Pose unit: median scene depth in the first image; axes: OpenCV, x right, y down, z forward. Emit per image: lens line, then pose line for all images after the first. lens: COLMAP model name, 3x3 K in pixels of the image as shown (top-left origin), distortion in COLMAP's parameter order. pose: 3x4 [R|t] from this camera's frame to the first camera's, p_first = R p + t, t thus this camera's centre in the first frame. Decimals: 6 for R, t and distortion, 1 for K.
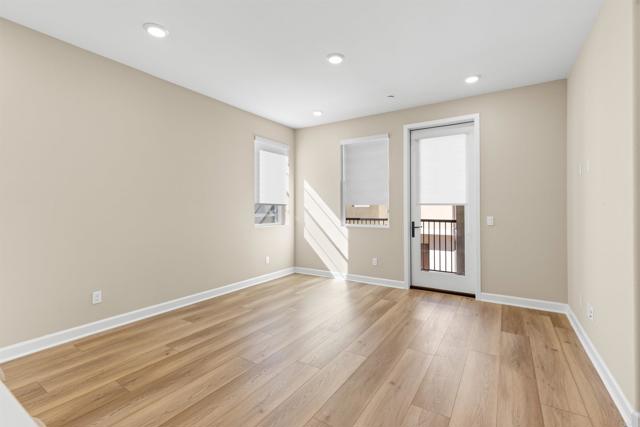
lens RADIAL K [[293.6, 0, 321.7], [0, 293.6, 209.9], [0, 0, 1]] dist [0.001420, -0.001034]
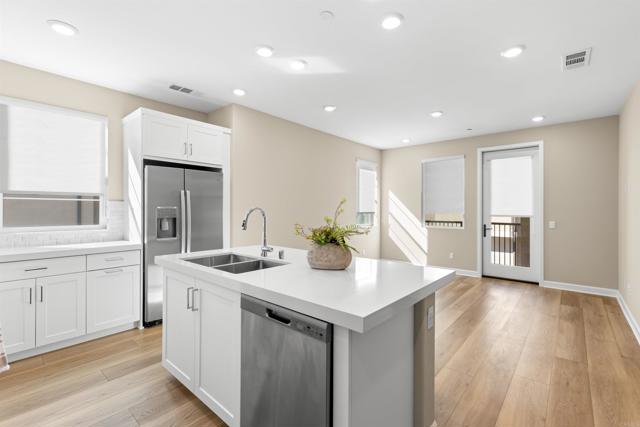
lens RADIAL K [[293.6, 0, 318.6], [0, 293.6, 210.4], [0, 0, 1]] dist [0.001420, -0.001034]
pose [[0.988675, 0.006021, -0.149950, -0.213660], [-0.005881, 0.999982, 0.001373, -0.018715], [0.149955, -0.000476, 0.988693, -0.370060]]
